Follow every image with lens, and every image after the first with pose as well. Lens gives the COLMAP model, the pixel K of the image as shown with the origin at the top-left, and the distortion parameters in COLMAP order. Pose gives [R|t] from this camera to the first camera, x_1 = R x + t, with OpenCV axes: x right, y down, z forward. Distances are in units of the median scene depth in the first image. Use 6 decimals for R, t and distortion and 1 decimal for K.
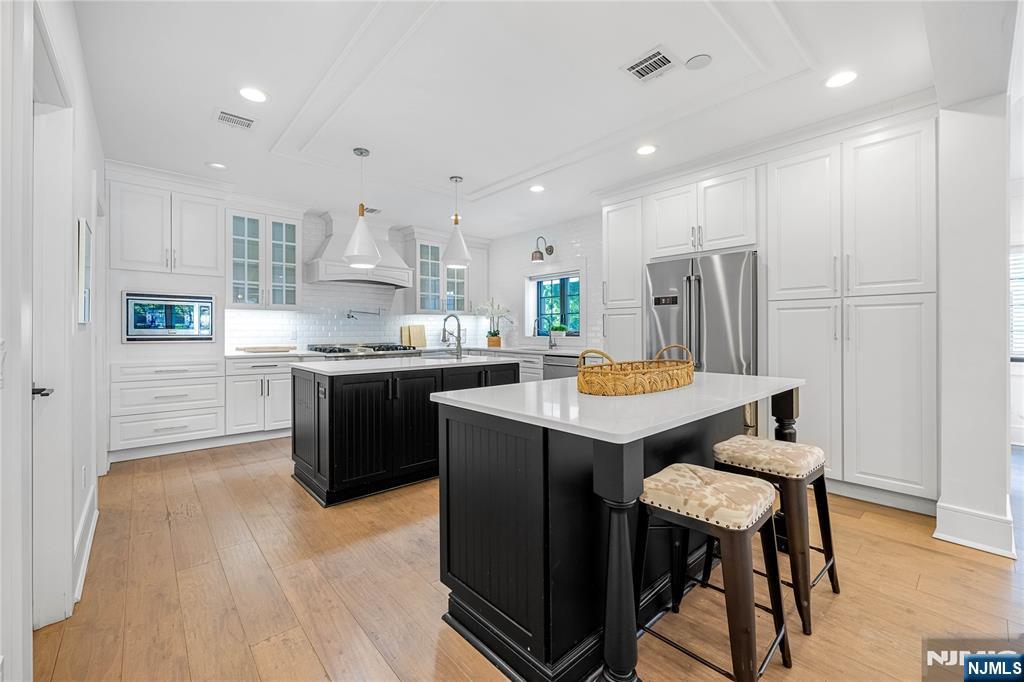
lens RADIAL K [[417.1, 0, 506.9], [0, 417.1, 333.7], [0, 0, 1]] dist [-0.002012, -0.000157]
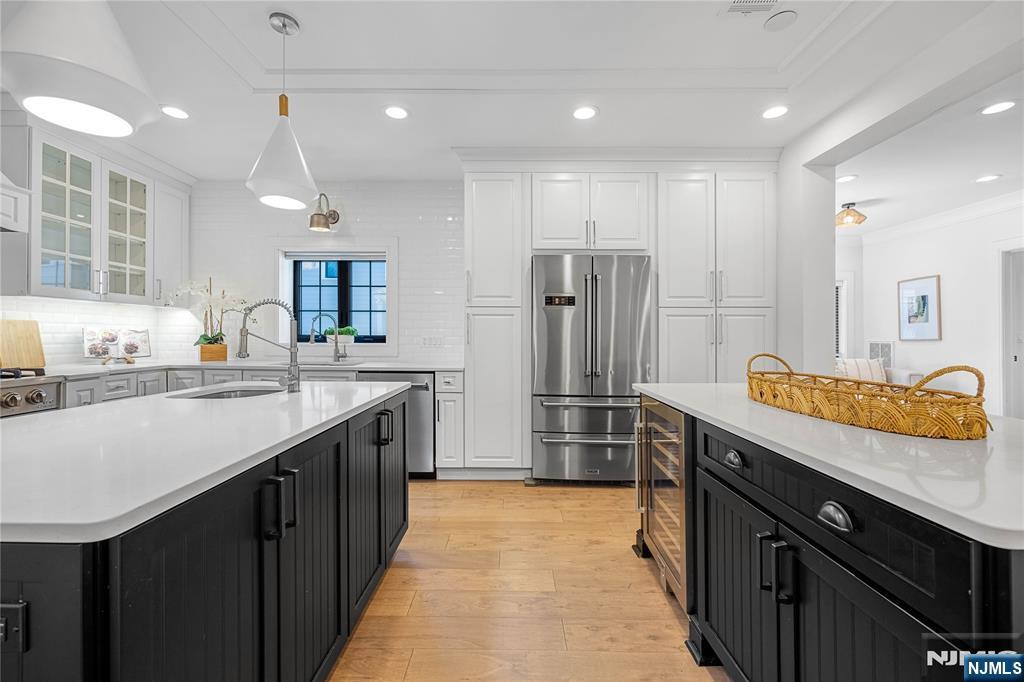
lens RADIAL K [[417.1, 0, 506.9], [0, 417.1, 333.7], [0, 0, 1]] dist [-0.002012, -0.000157]
pose [[0.668987, 0.008141, 0.743229, -0.210411], [-0.000377, 0.999944, -0.010613, -0.001438], [-0.743274, 0.006819, 0.668952, 0.328620]]
